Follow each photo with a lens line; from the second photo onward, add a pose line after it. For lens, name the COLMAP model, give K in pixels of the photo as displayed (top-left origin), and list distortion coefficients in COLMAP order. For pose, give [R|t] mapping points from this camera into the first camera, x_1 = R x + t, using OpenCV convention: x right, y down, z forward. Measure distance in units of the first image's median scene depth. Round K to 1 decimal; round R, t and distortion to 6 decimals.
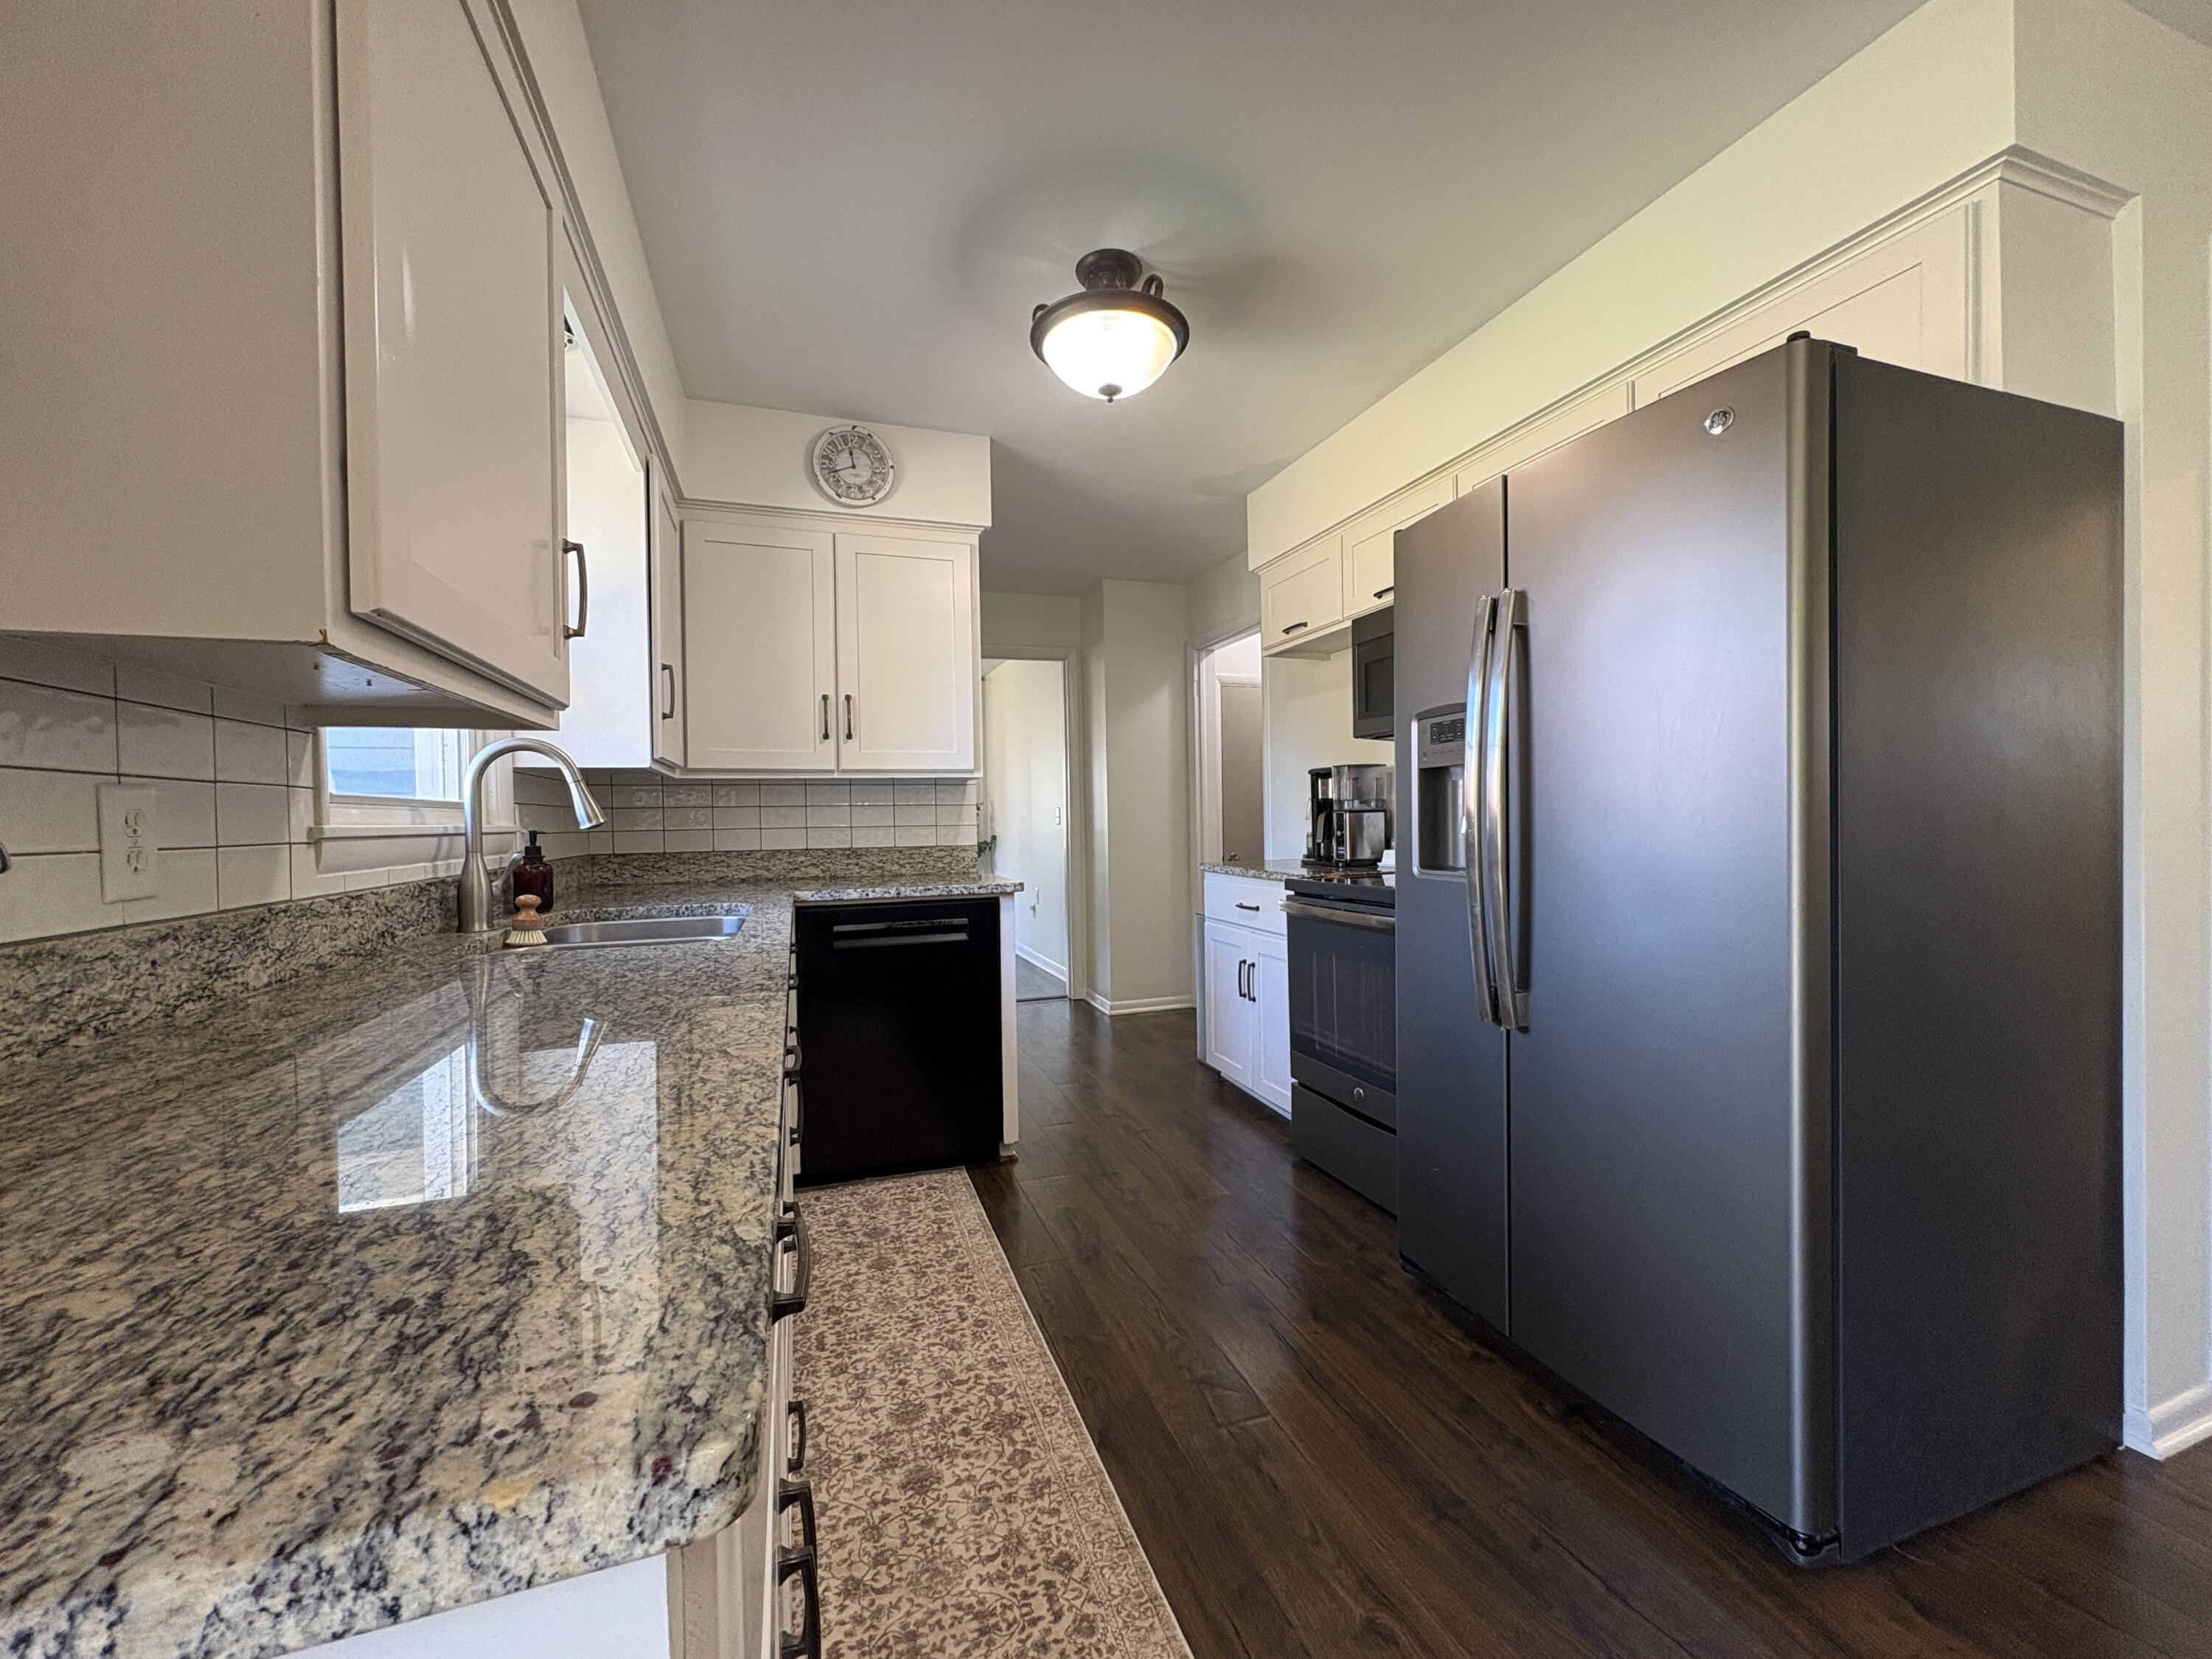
lens RADIAL K [[879.8, 0, 1104.5], [0, 879.8, 825.9], [0, 0, 1]] dist [0.001939, -0.000301]
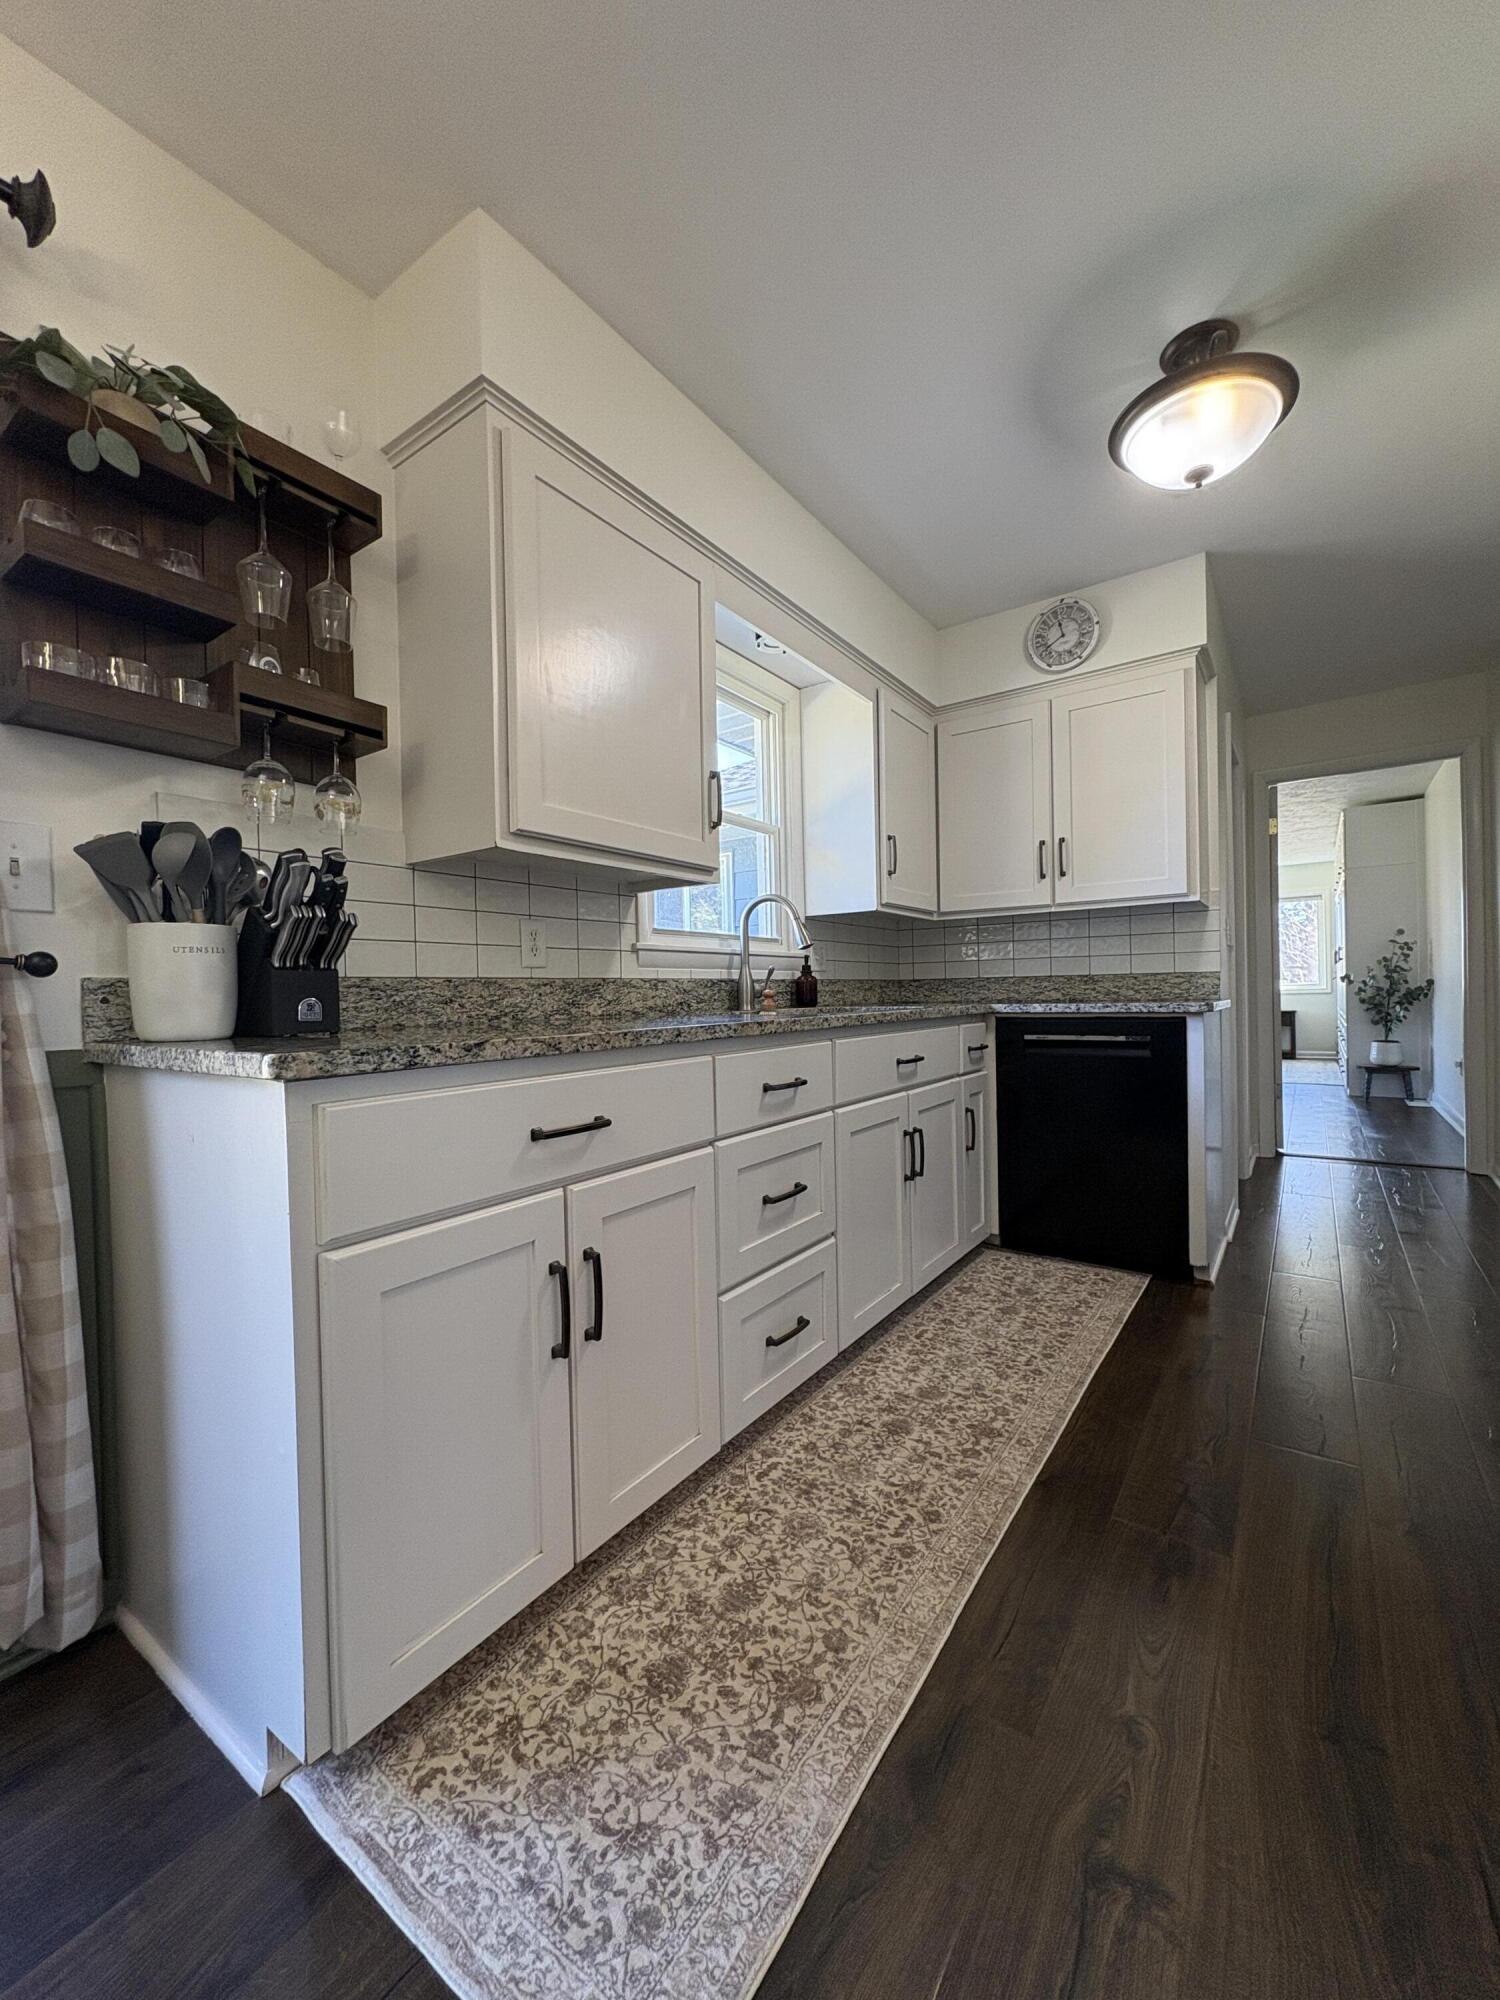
lens RADIAL K [[793.8, 0, 751.0], [0, 793.8, 999.0], [0, 0, 1]] dist [-0.000347, 0.000133]
pose [[0.580020, 0.010907, -0.814529, 0.576185], [0.002475, 0.999882, 0.015151, 0.079651], [0.814598, -0.010804, 0.579925, 0.130611]]
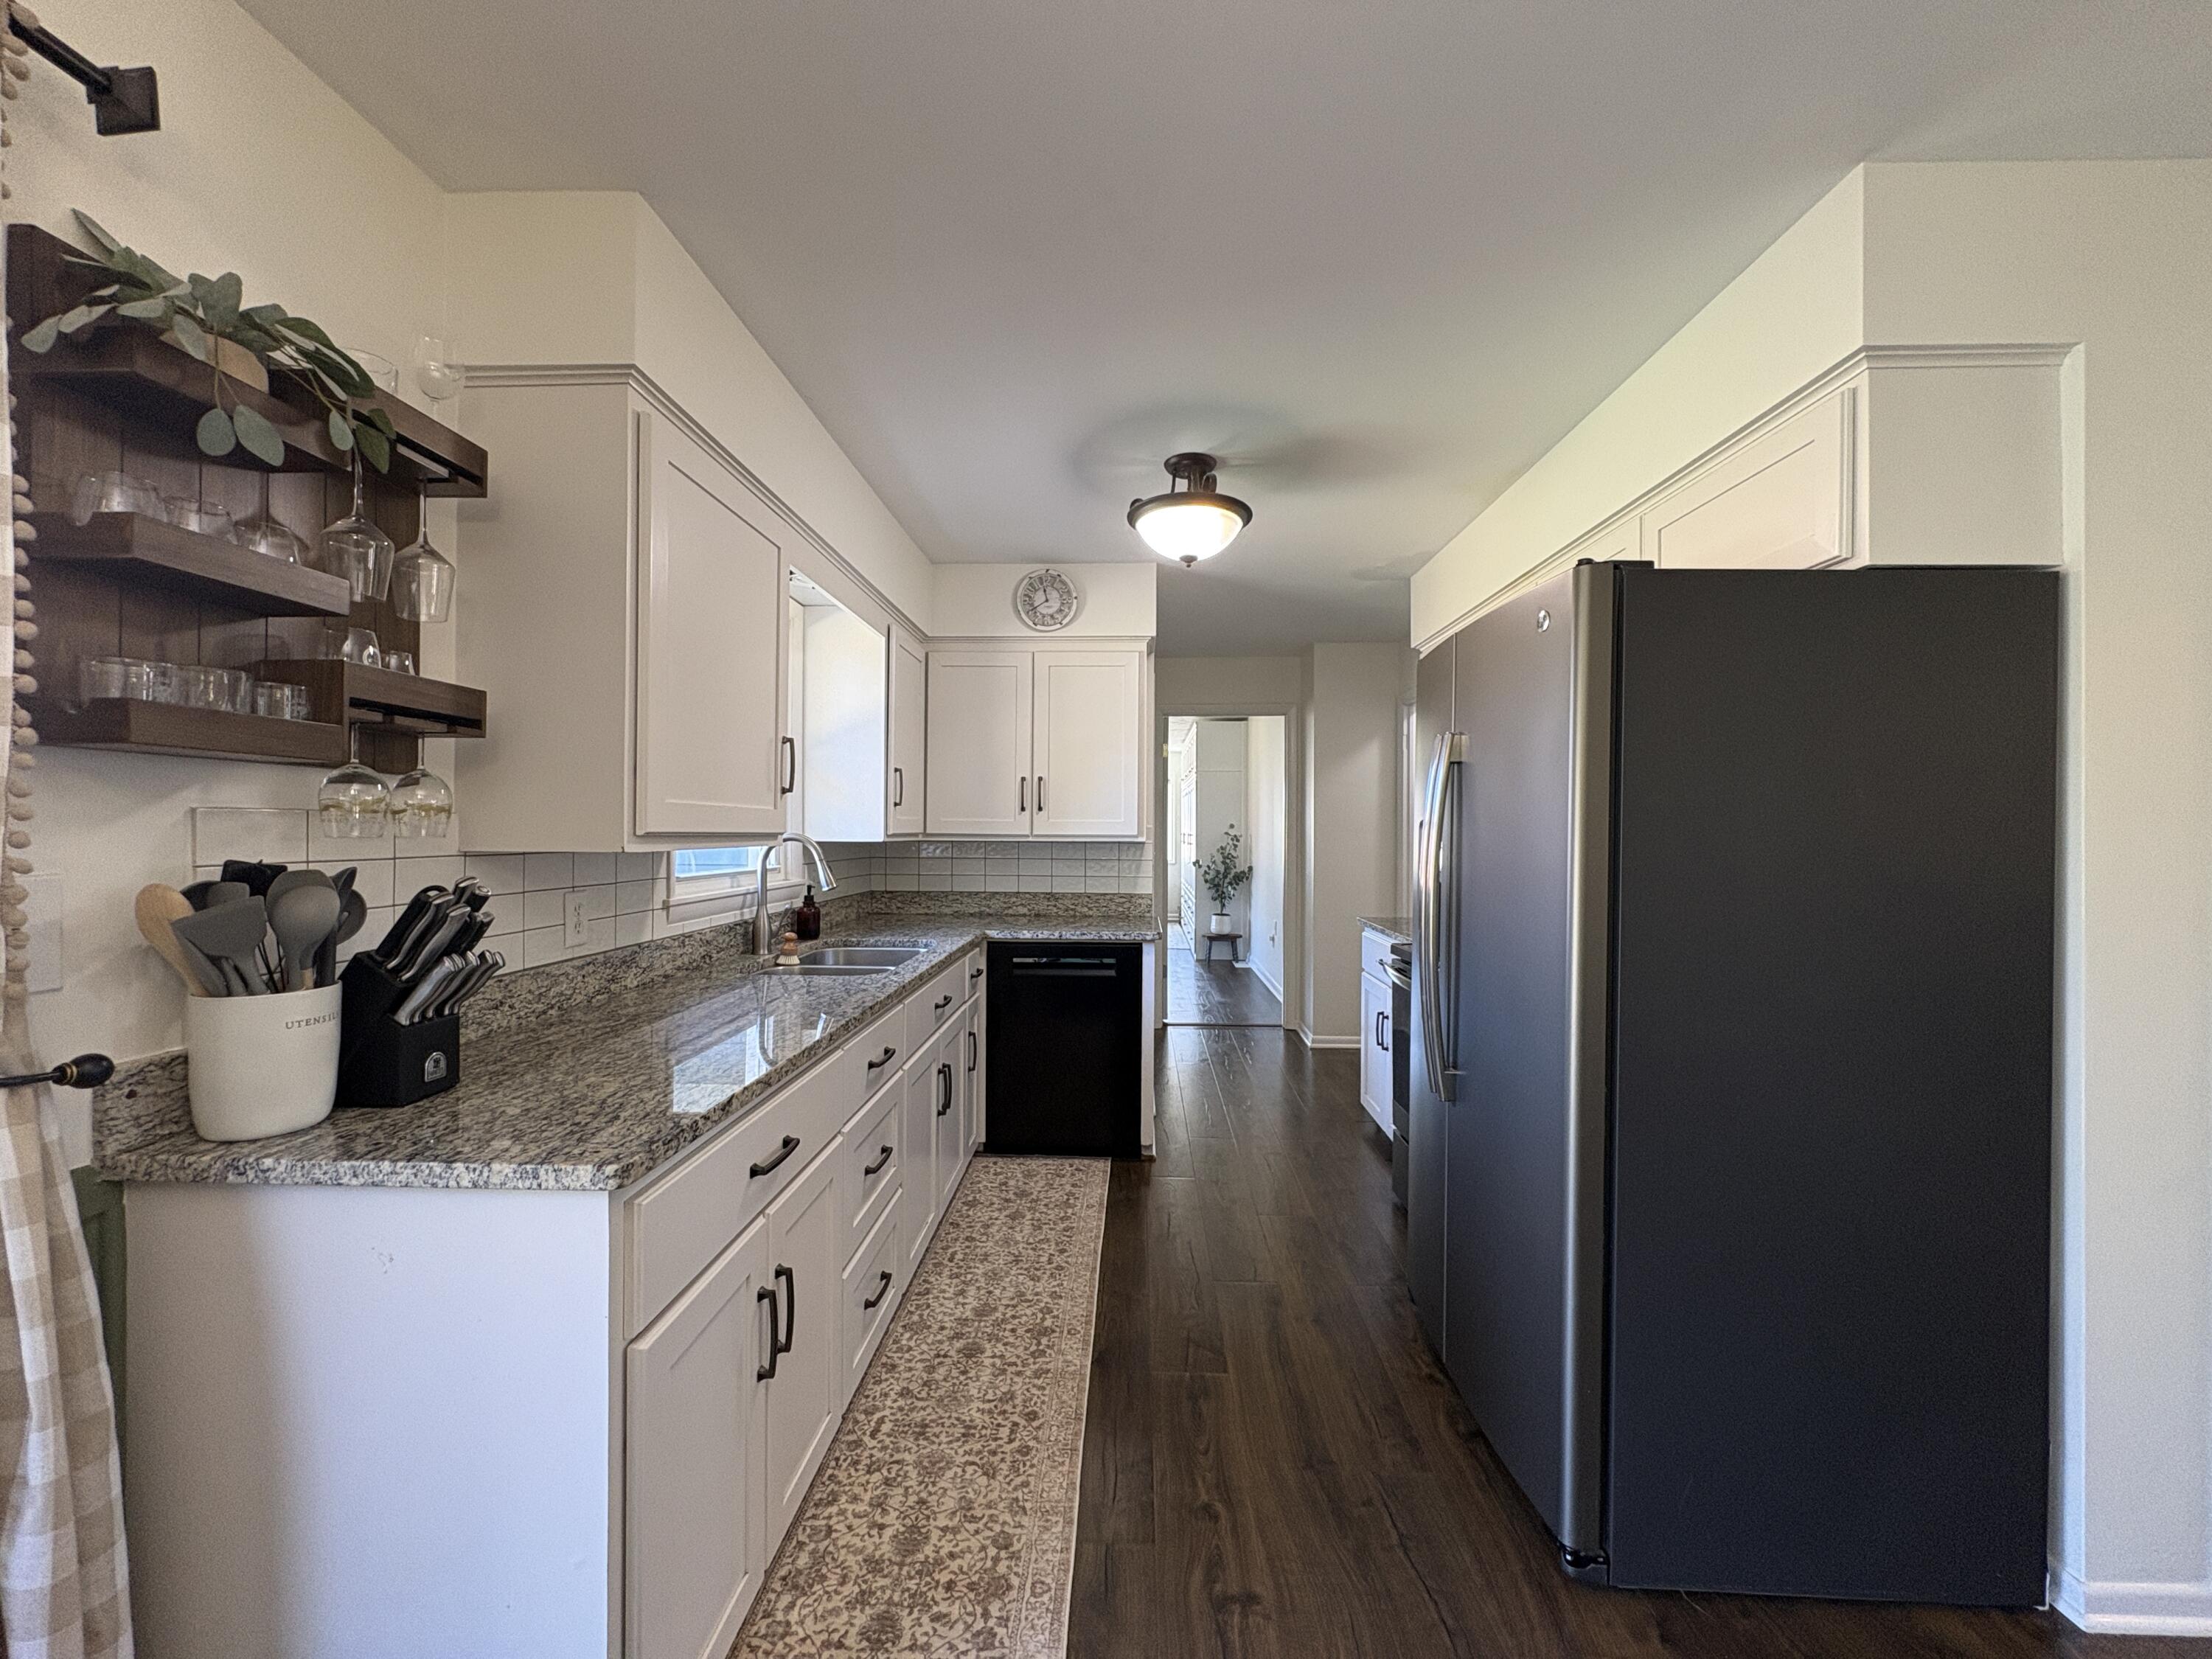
lens RADIAL K [[879.8, 0, 1104.5], [0, 879.8, 825.9], [0, 0, 1]] dist [0.001939, -0.000301]
pose [[0.930530, 0.021005, -0.365614, 0.487804], [-0.025378, 0.999652, -0.007158, -0.127674], [0.365336, 0.015939, 0.930739, -0.294902]]
